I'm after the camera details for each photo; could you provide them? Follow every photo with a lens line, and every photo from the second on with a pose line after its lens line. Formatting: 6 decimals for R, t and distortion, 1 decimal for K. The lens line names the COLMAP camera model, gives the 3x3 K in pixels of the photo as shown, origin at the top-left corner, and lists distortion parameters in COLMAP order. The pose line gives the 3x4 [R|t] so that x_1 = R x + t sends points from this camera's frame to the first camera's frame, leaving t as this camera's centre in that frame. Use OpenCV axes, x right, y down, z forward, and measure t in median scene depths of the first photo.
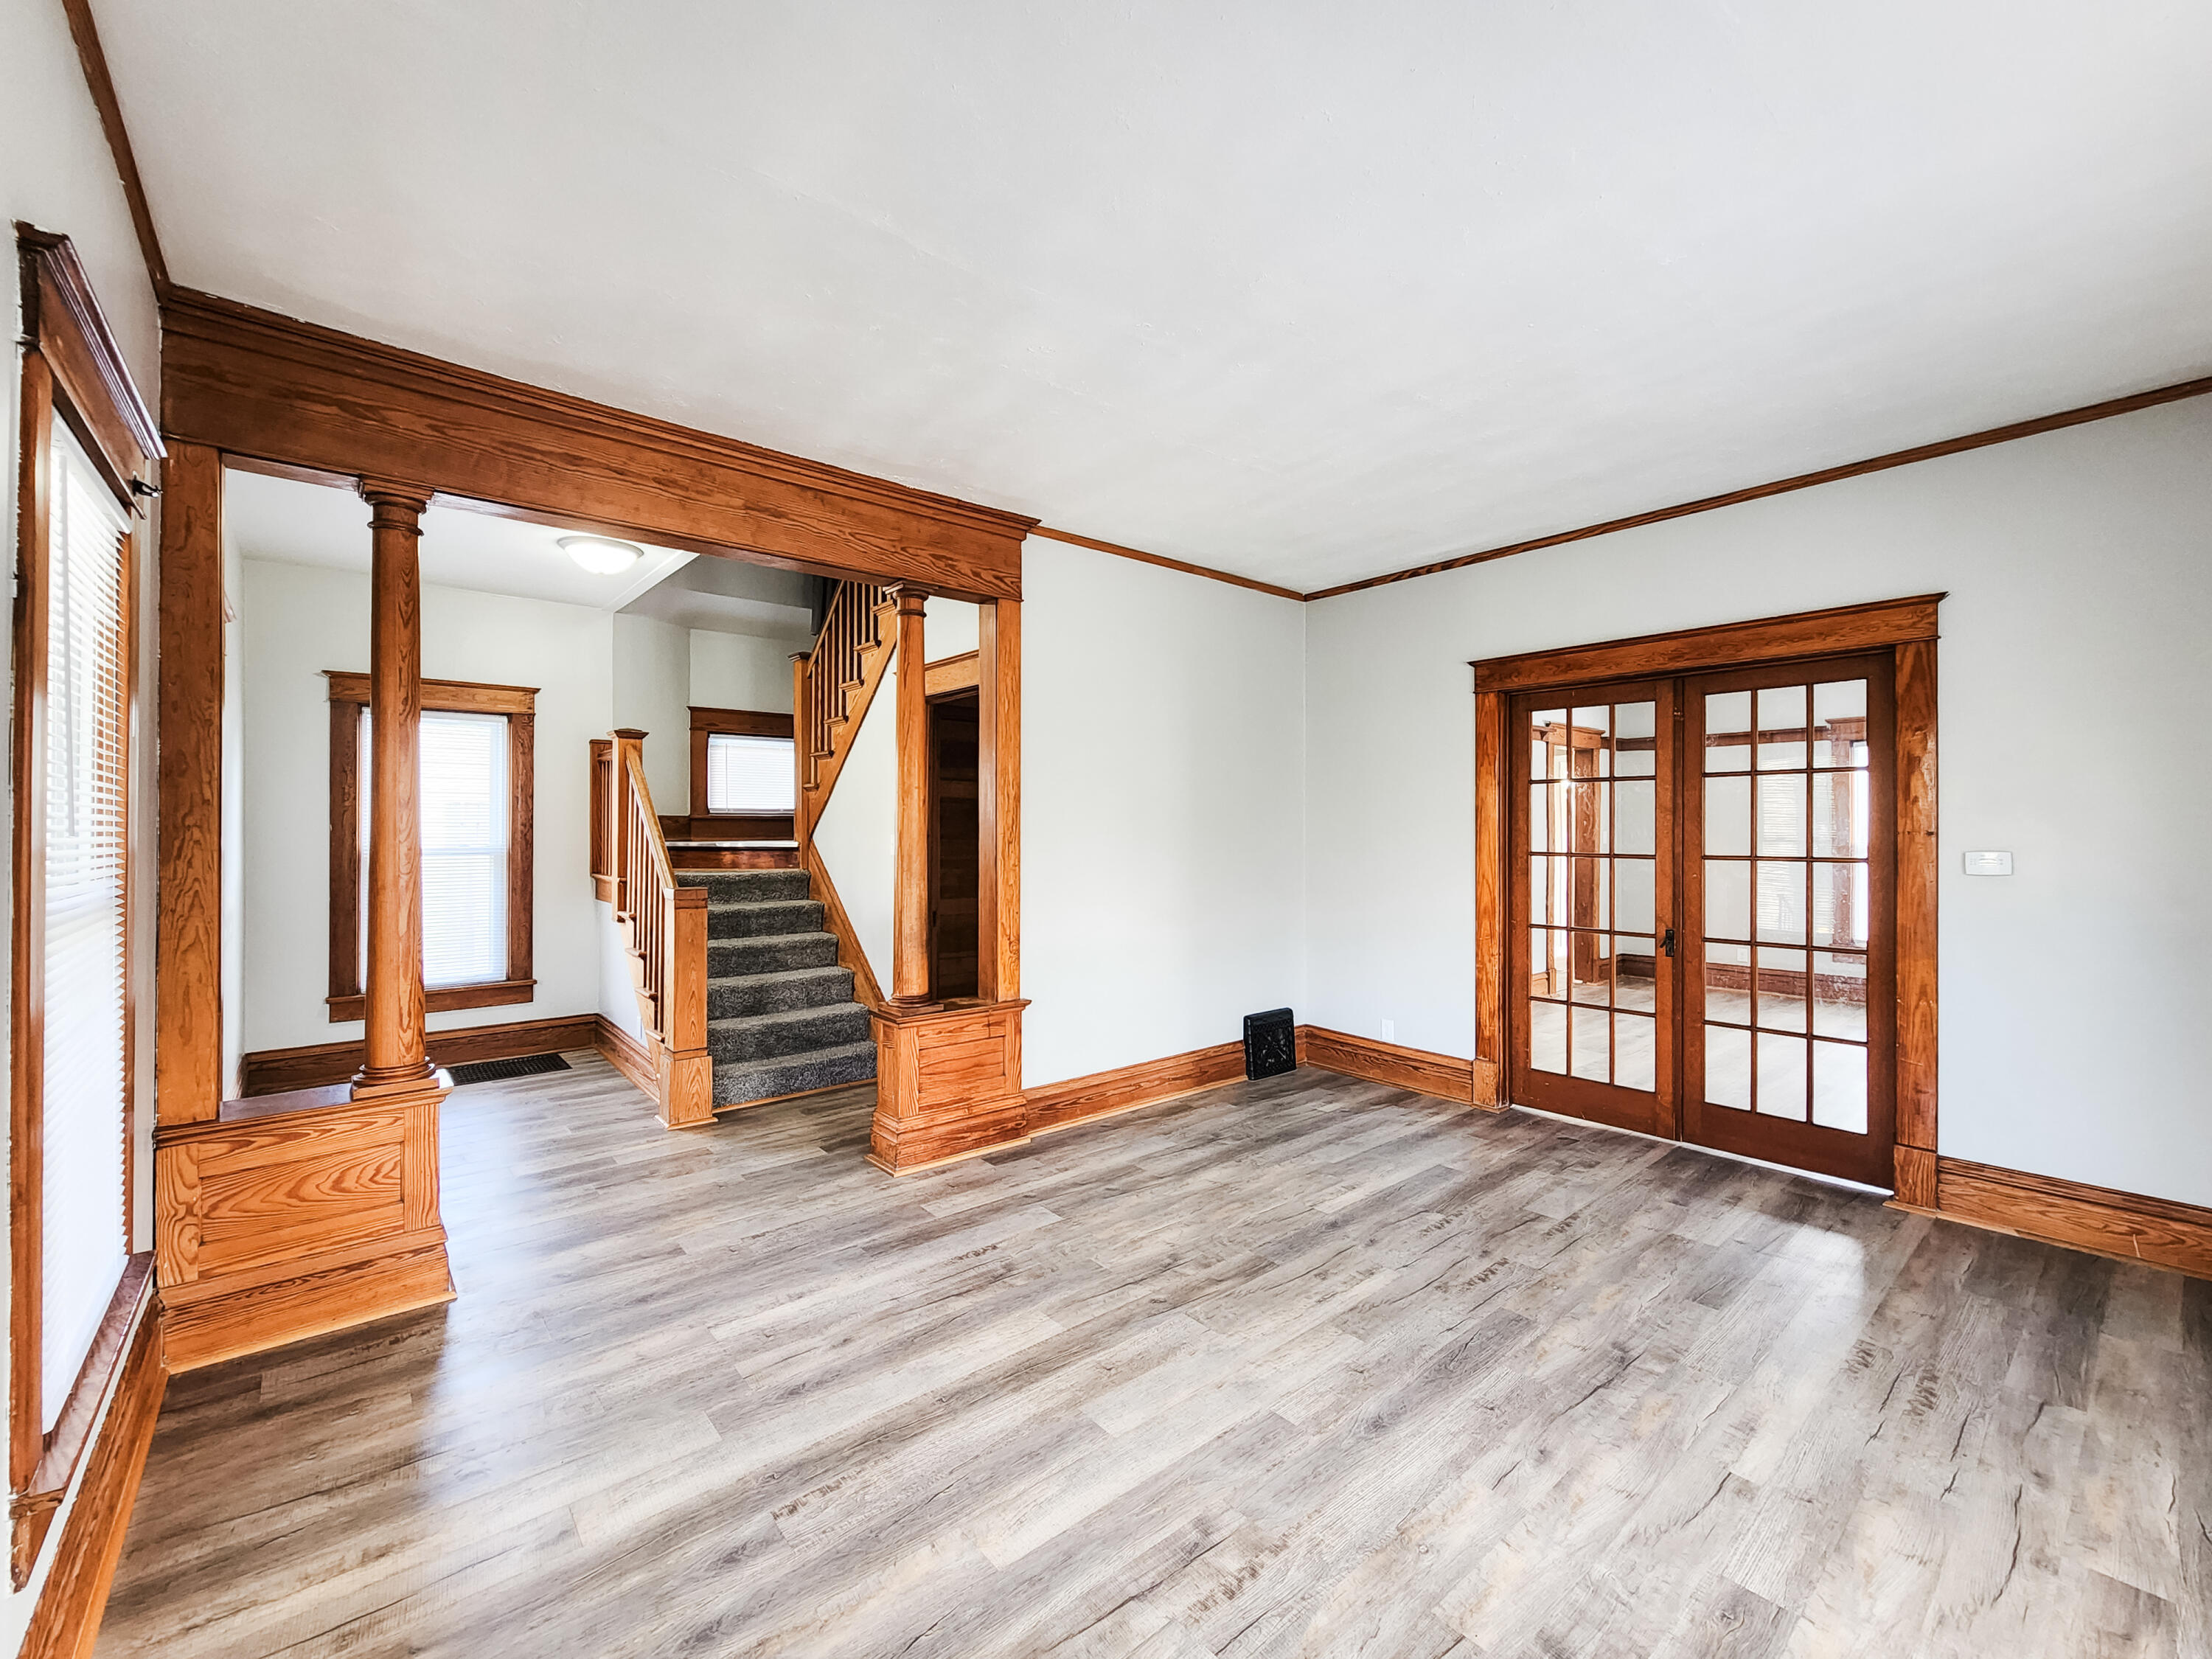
lens RADIAL K [[893.8, 0, 1048.3], [0, 893.8, 829.0], [0, 0, 1]] dist [-0.004635, 0.002417]
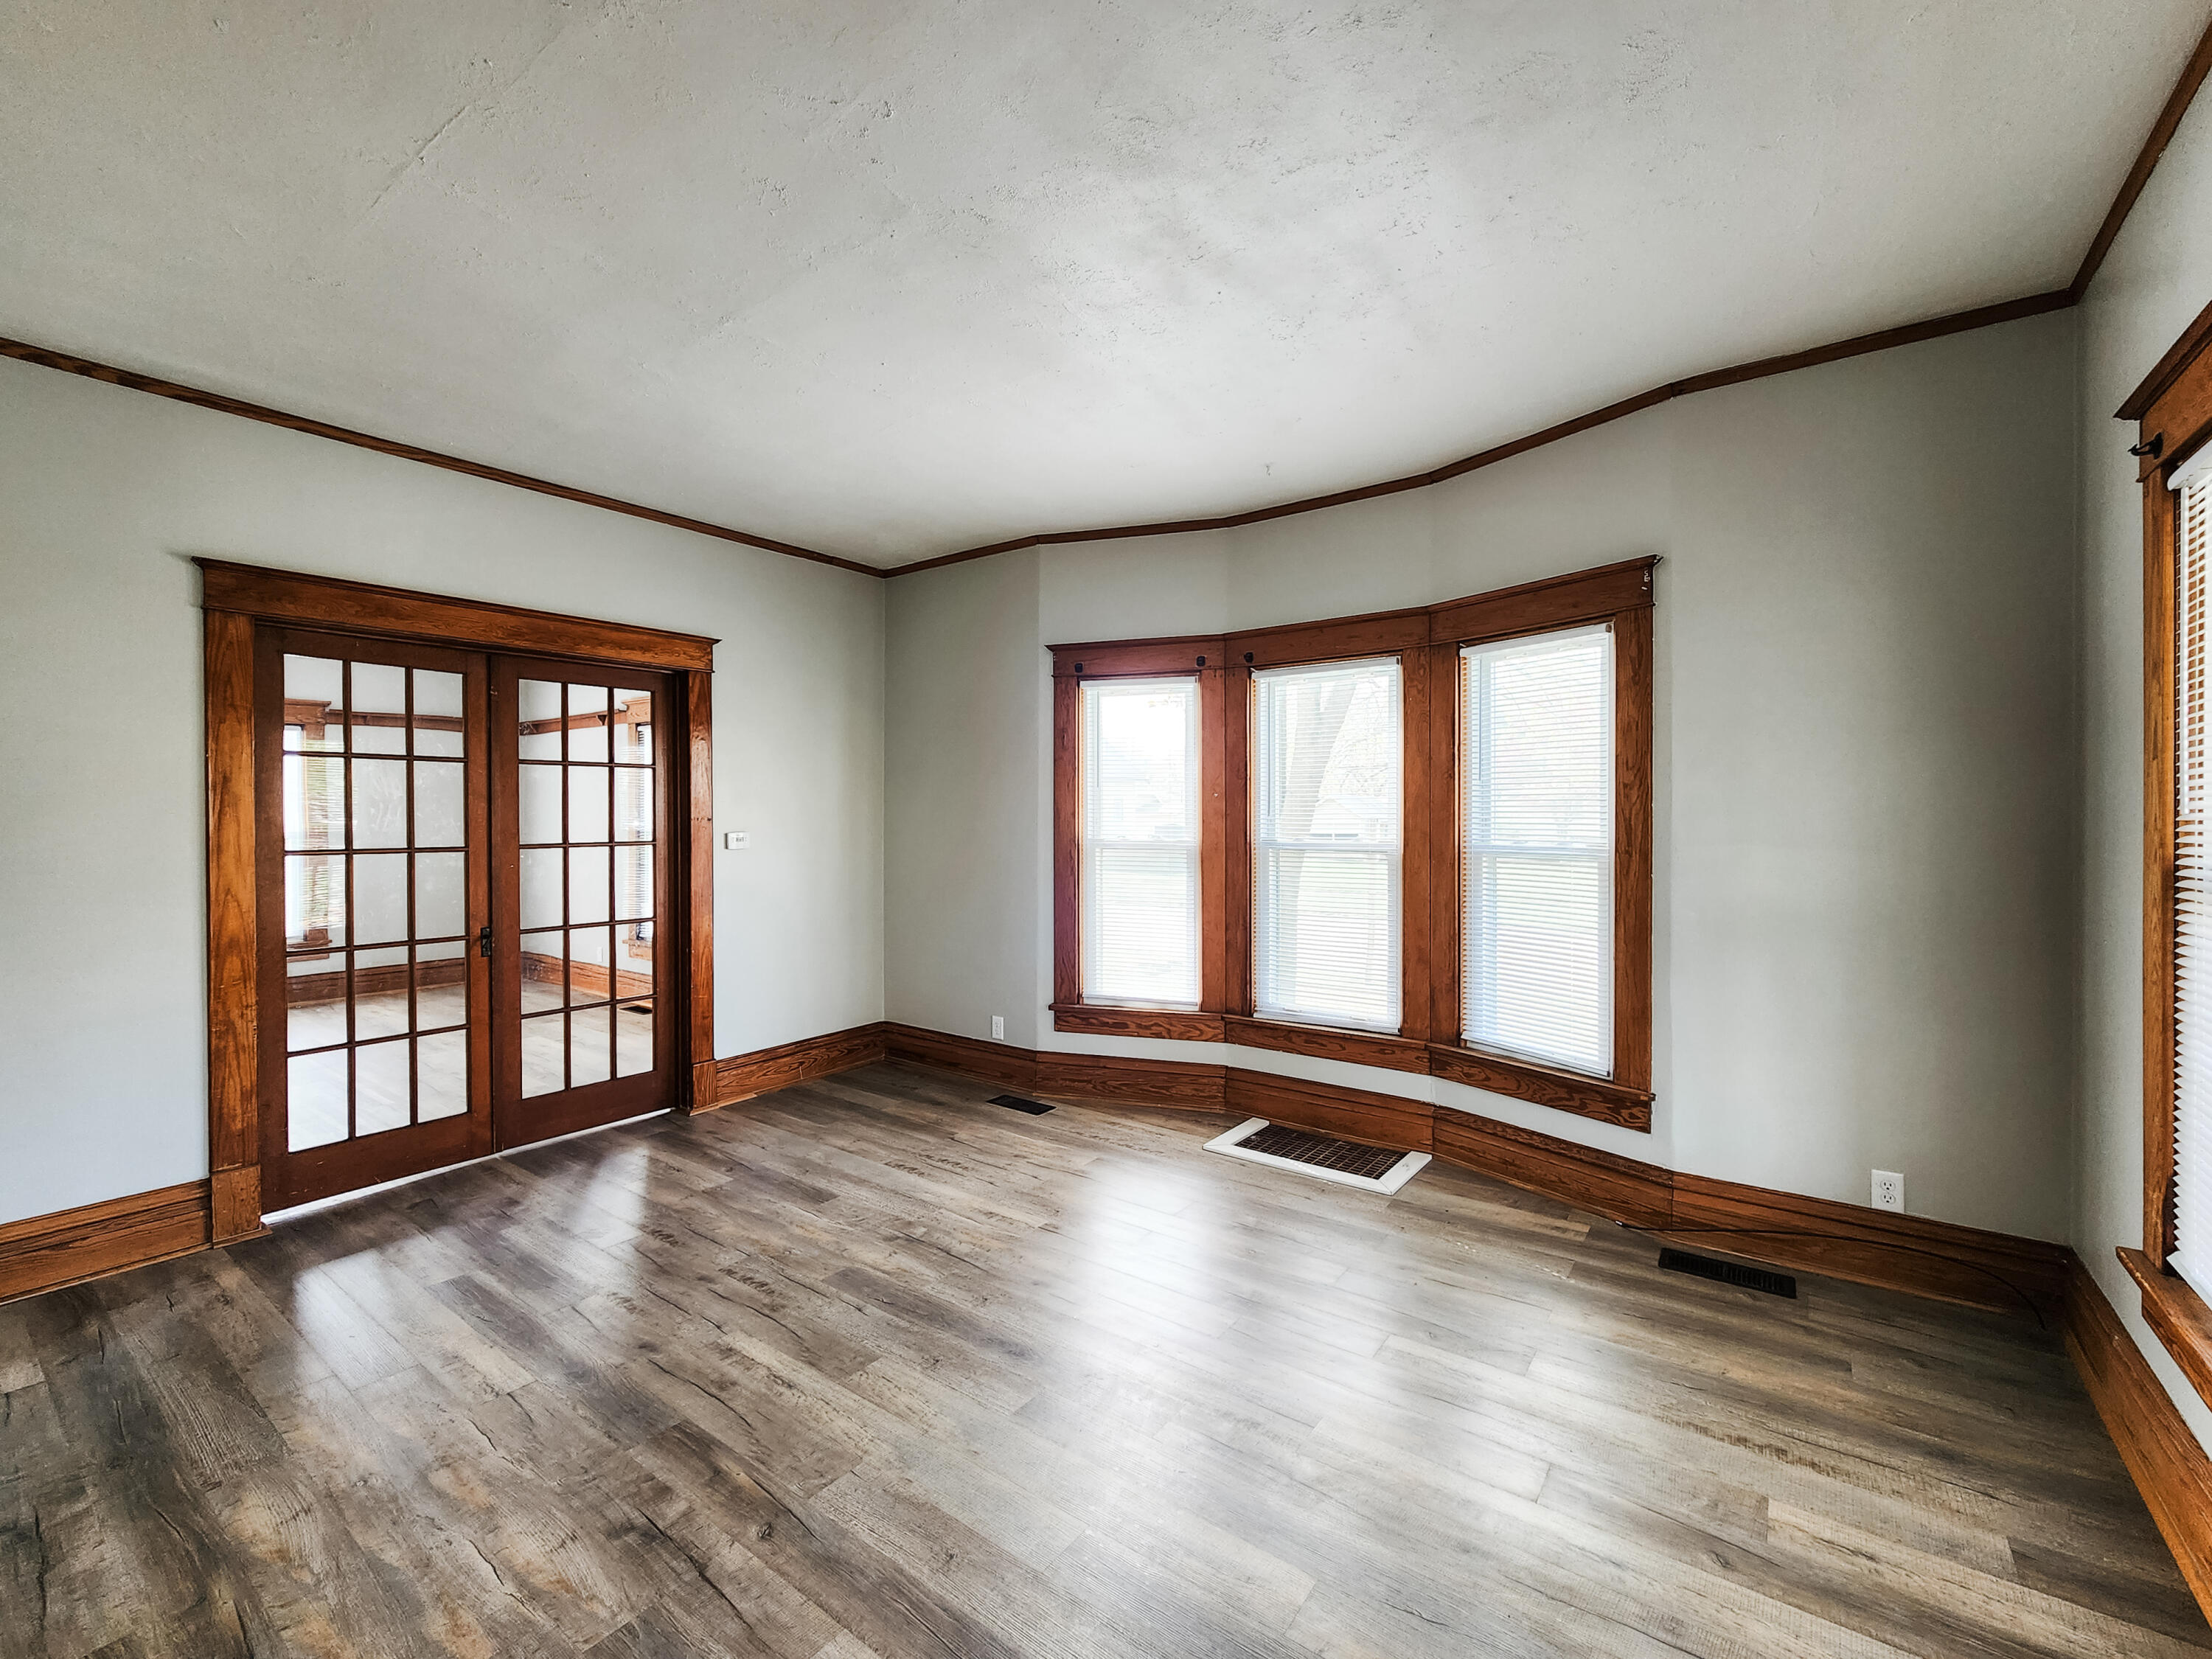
lens RADIAL K [[1048.5, 0, 1042.6], [0, 1048.5, 825.1], [0, 0, 1]] dist [0.002918, 0.000529]
pose [[-0.275050, -0.008987, 0.961388, -0.533046], [0.005752, 0.999923, 0.010993, -0.000862], [-0.961413, 0.008553, -0.274977, 0.799117]]
